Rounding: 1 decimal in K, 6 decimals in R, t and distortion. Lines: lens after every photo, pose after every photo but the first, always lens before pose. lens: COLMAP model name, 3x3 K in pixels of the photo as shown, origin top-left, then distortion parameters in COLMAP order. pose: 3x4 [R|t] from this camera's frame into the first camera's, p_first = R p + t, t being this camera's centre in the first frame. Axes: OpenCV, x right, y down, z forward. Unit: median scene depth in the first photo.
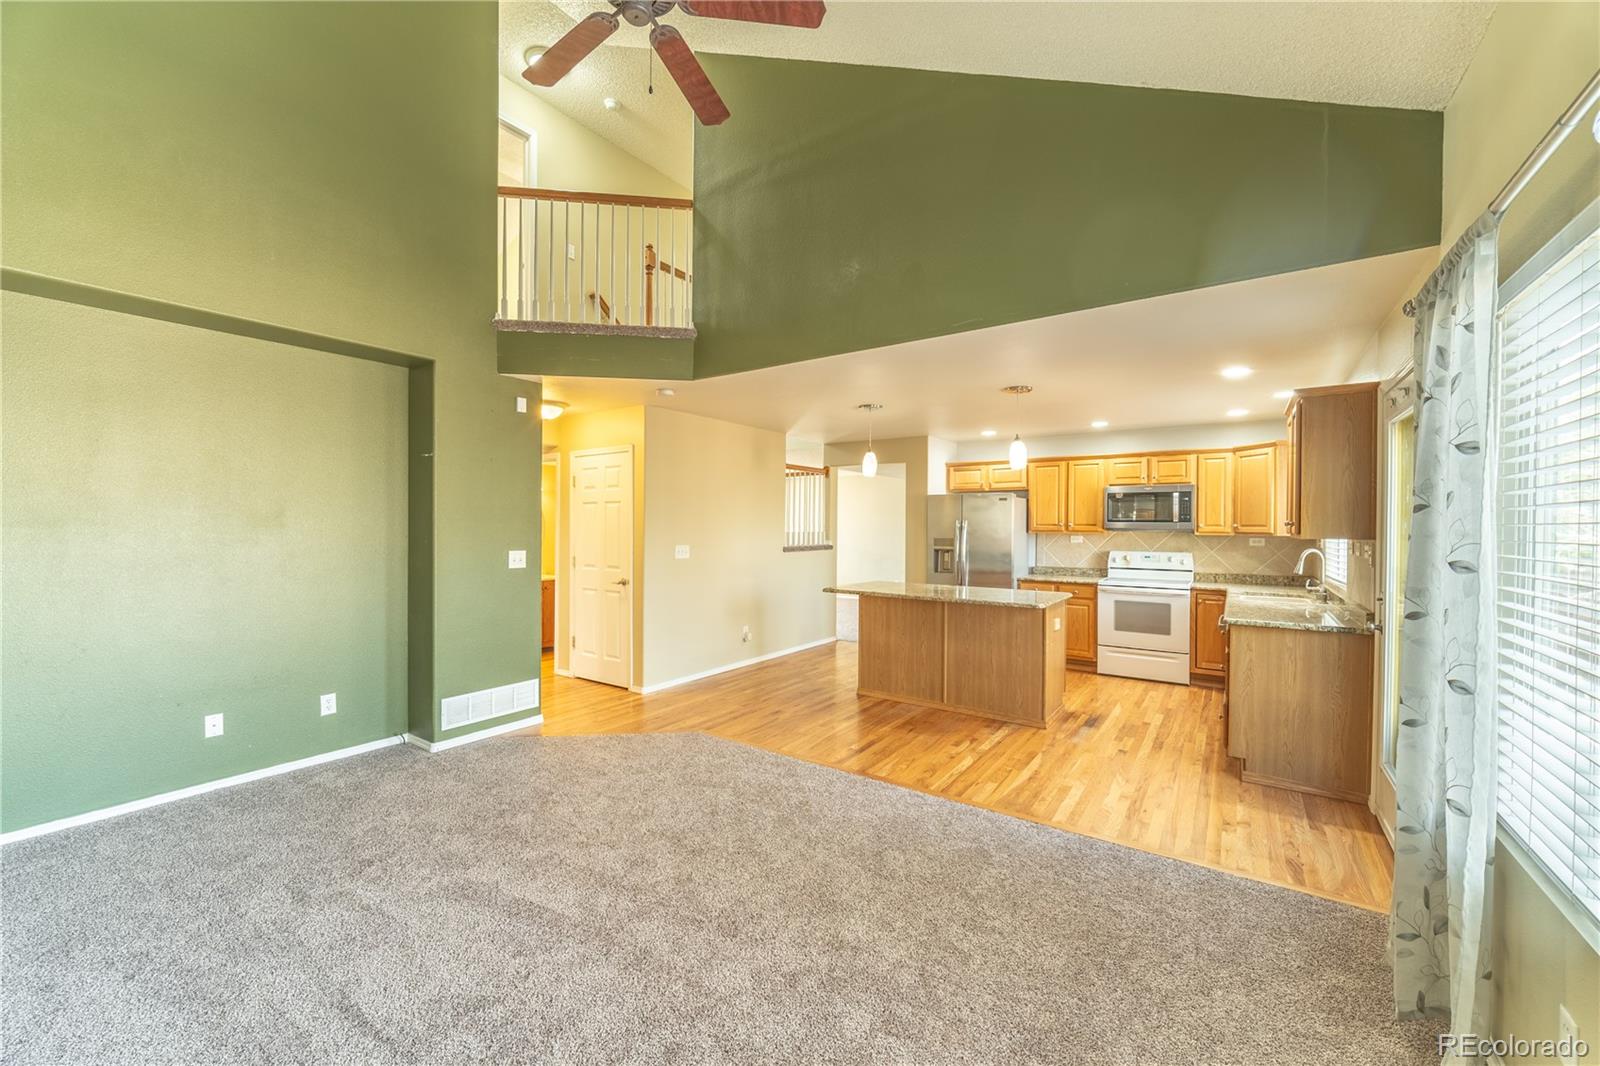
lens RADIAL K [[623.9, 0, 801.8], [0, 623.9, 530.9], [0, 0, 1]] dist [-0.004248, 0.001046]
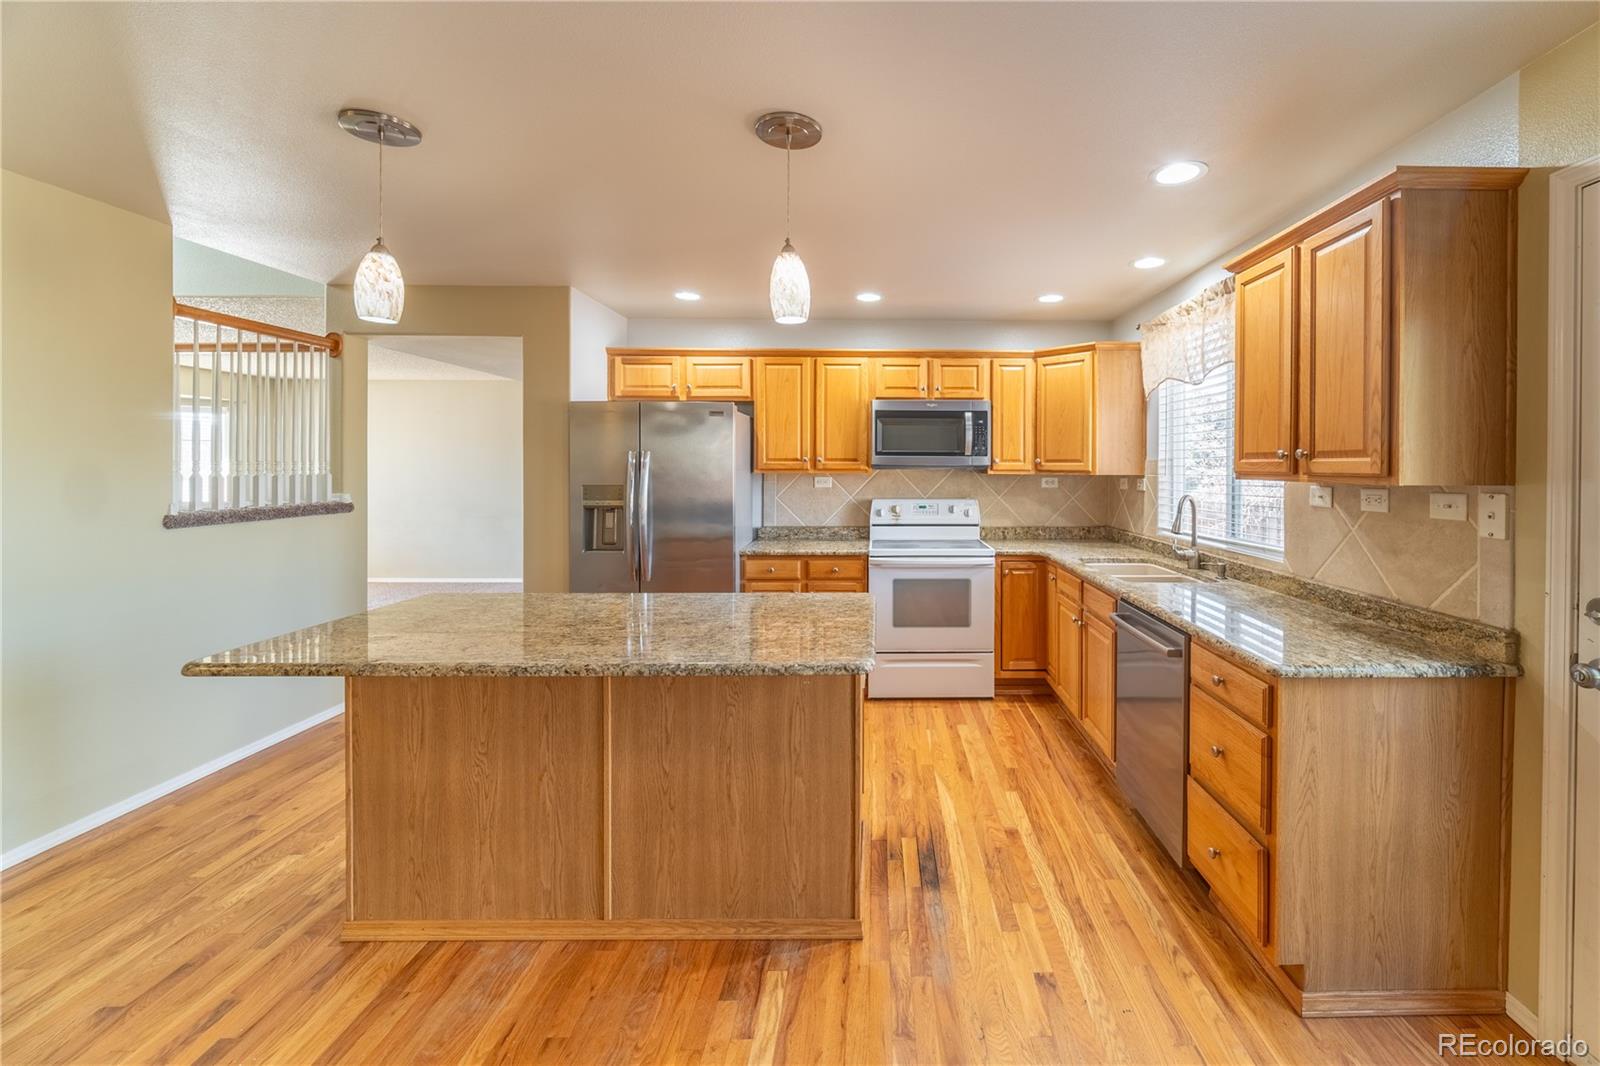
lens RADIAL K [[623.9, 0, 877.3], [0, 623.9, 469.3], [0, 0, 1]] dist [-0.004248, 0.001046]
pose [[0.805915, -0.006712, 0.591994, 0.118499], [0.006224, 0.999977, 0.002865, -0.001805], [-0.591999, 0.001375, 0.805938, 0.508826]]
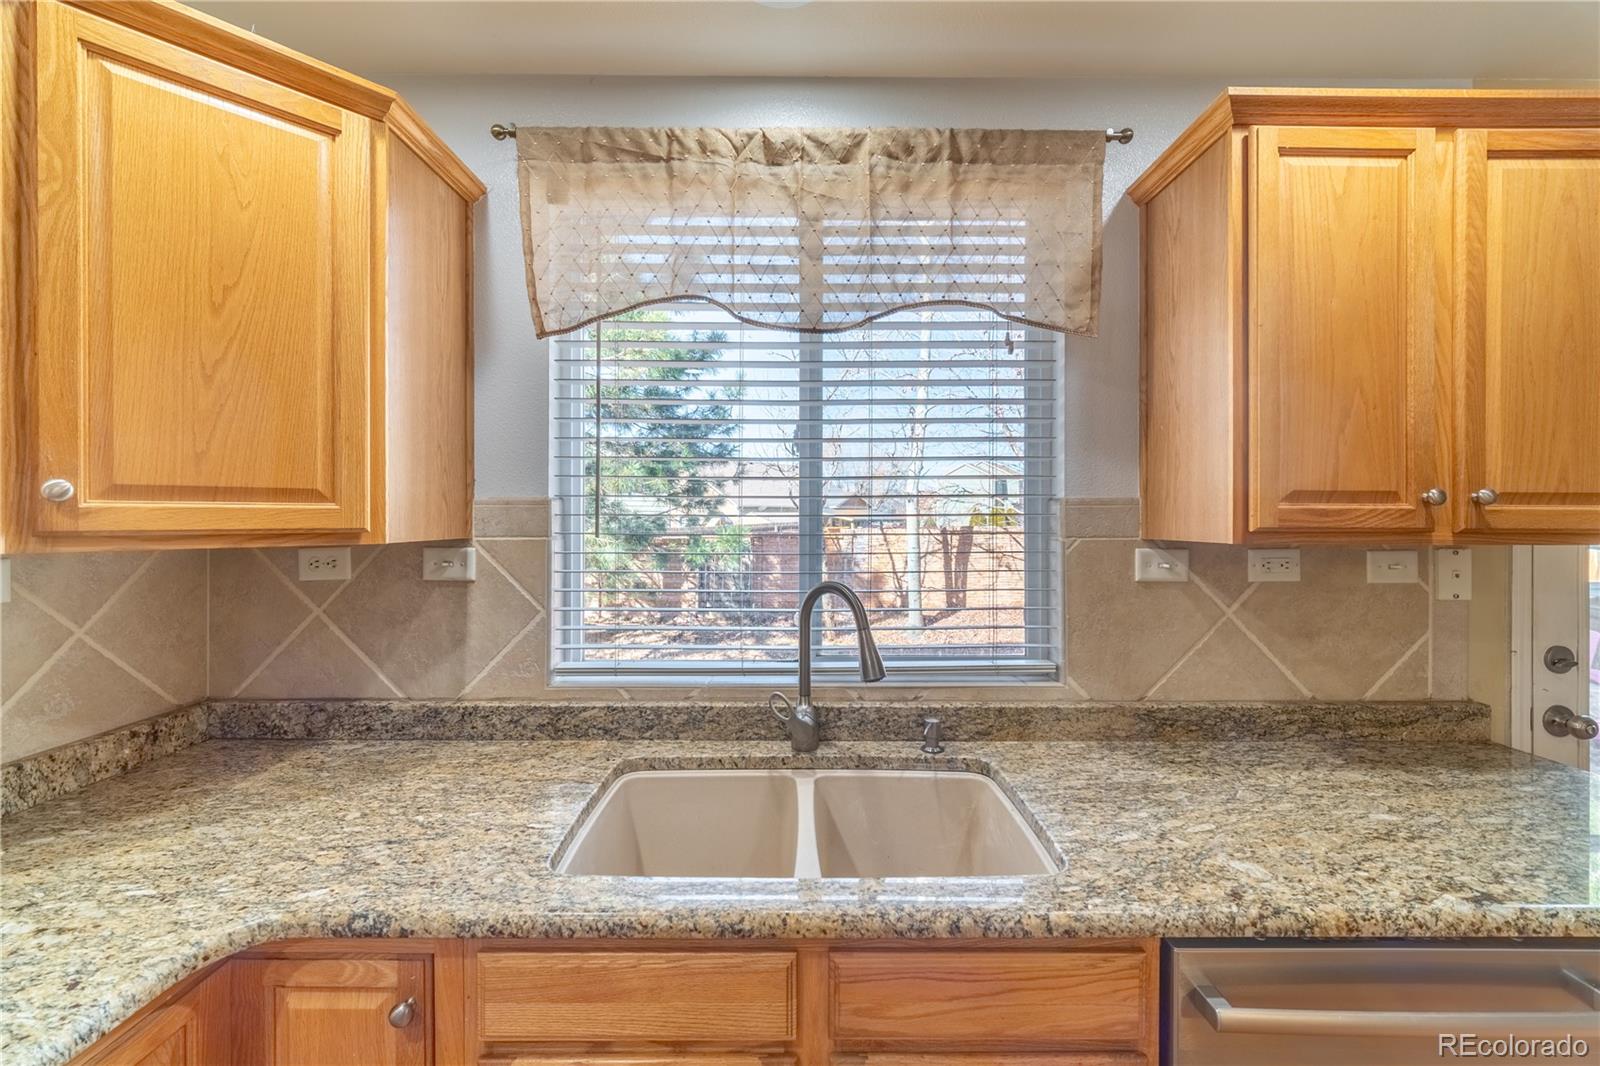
lens RADIAL K [[623.9, 0, 816.7], [0, 623.9, 518.0], [0, 0, 1]] dist [-0.004248, 0.001046]
pose [[-0.592052, -0.010516, 0.805831, 0.467157], [-0.000102, 0.999916, 0.012974, -0.003329], [-0.805900, 0.007599, -0.592003, 0.923488]]
